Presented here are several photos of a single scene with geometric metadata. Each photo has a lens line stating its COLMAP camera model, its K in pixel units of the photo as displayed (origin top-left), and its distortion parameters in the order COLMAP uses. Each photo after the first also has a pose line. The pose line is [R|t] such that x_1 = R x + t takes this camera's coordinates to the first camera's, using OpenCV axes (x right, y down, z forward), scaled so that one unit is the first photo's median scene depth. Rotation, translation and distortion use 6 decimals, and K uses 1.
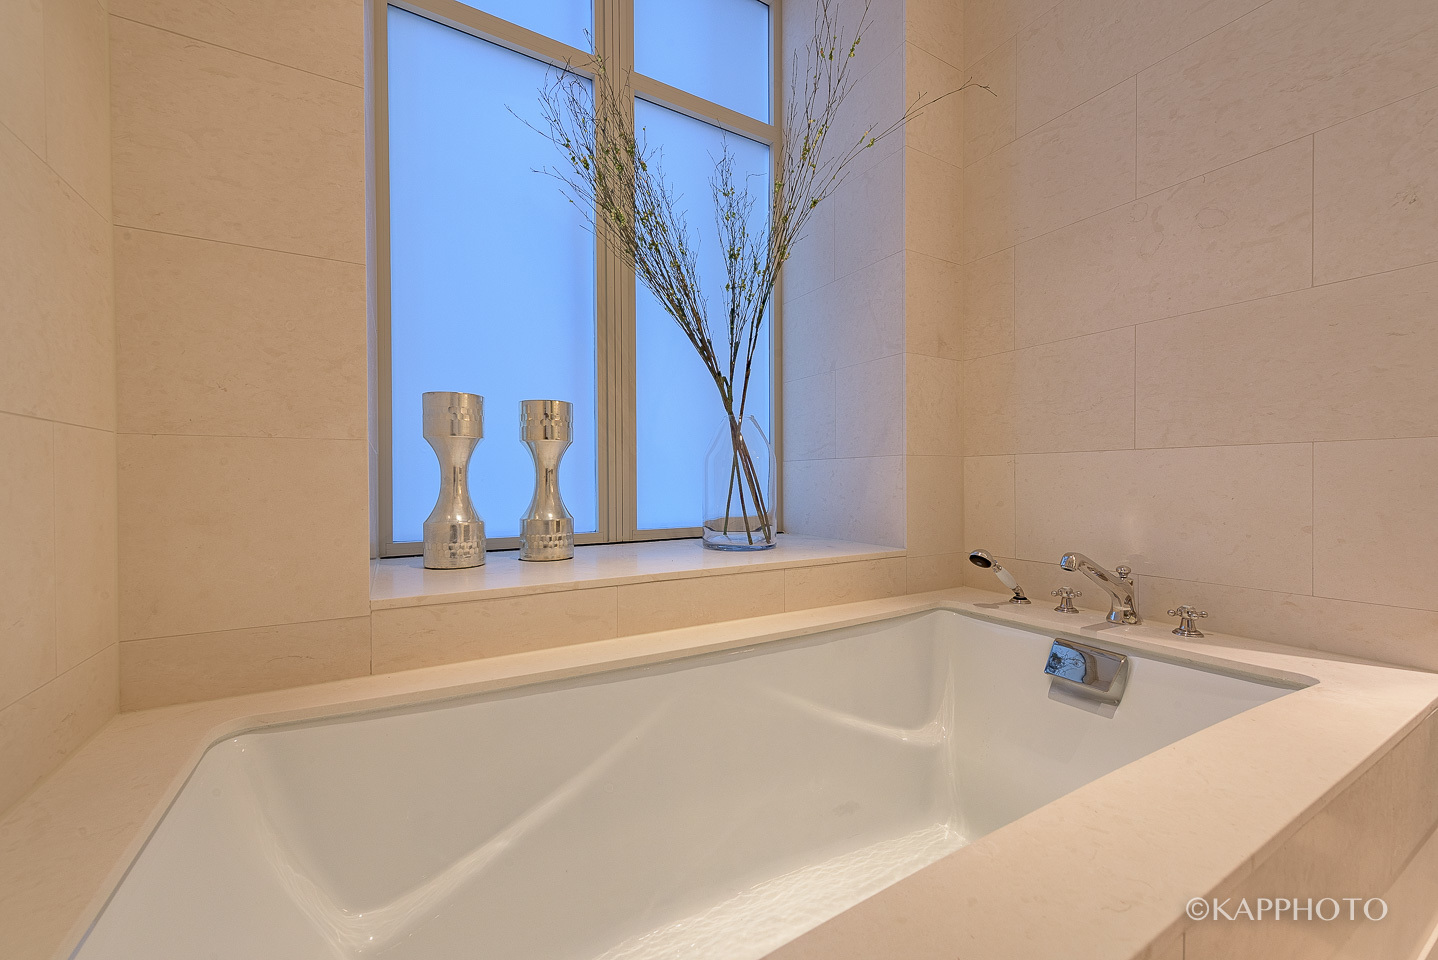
lens RADIAL K [[572.5, 0, 719.0], [0, 572.5, 480.0], [0, 0, 1]] dist [0.003938, -0.000160]
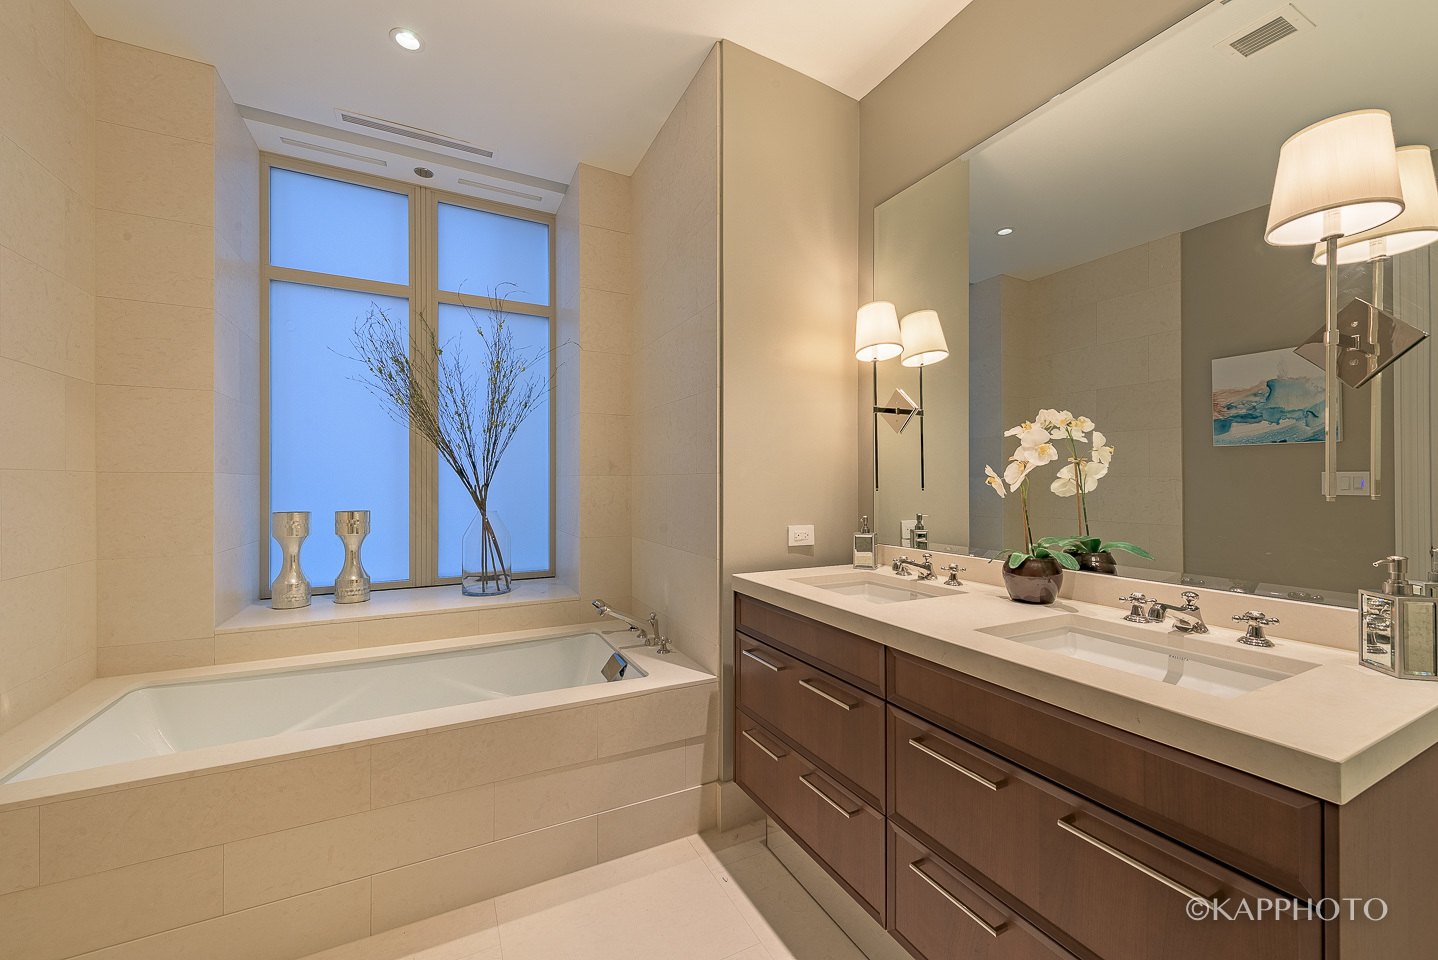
lens RADIAL K [[572.5, 0, 719.0], [0, 572.5, 480.0], [0, 0, 1]] dist [0.003938, -0.000160]
pose [[0.998356, 0.003191, -0.057237, 0.895541], [-0.003632, 0.999965, -0.007598, -0.218196], [0.057210, 0.007794, 0.998332, -0.664057]]
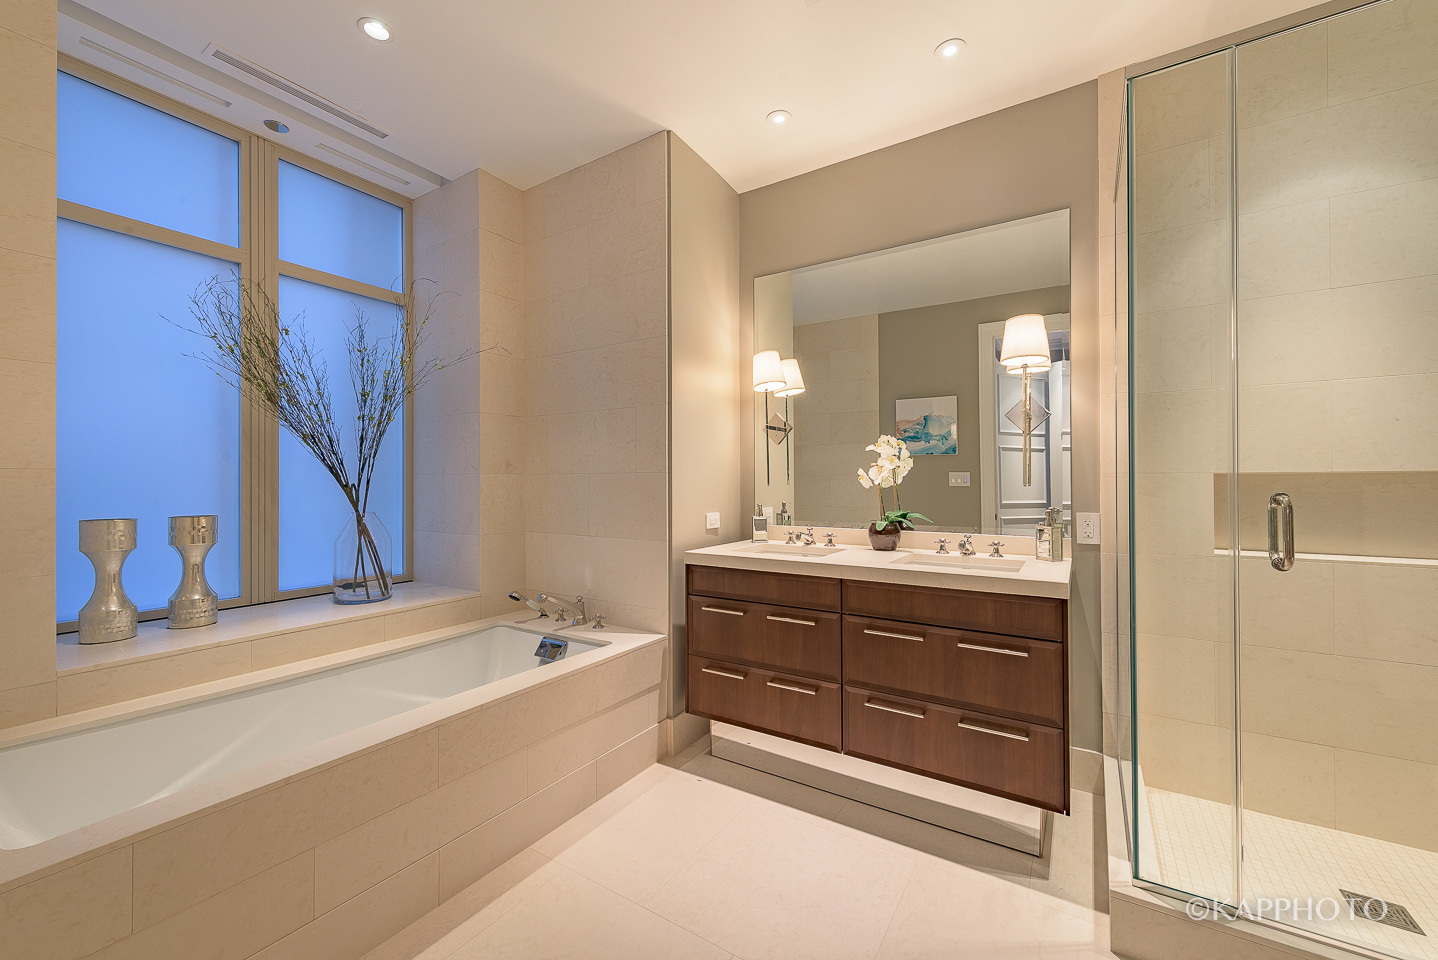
lens RADIAL K [[572.5, 0, 740.7], [0, 572.5, 474.7], [0, 0, 1]] dist [0.000439, -0.000190]
pose [[0.880993, 0.004752, 0.473106, 0.224709], [0.002667, 0.999884, -0.015008, -0.211870], [-0.473122, 0.014484, 0.880878, -0.905142]]
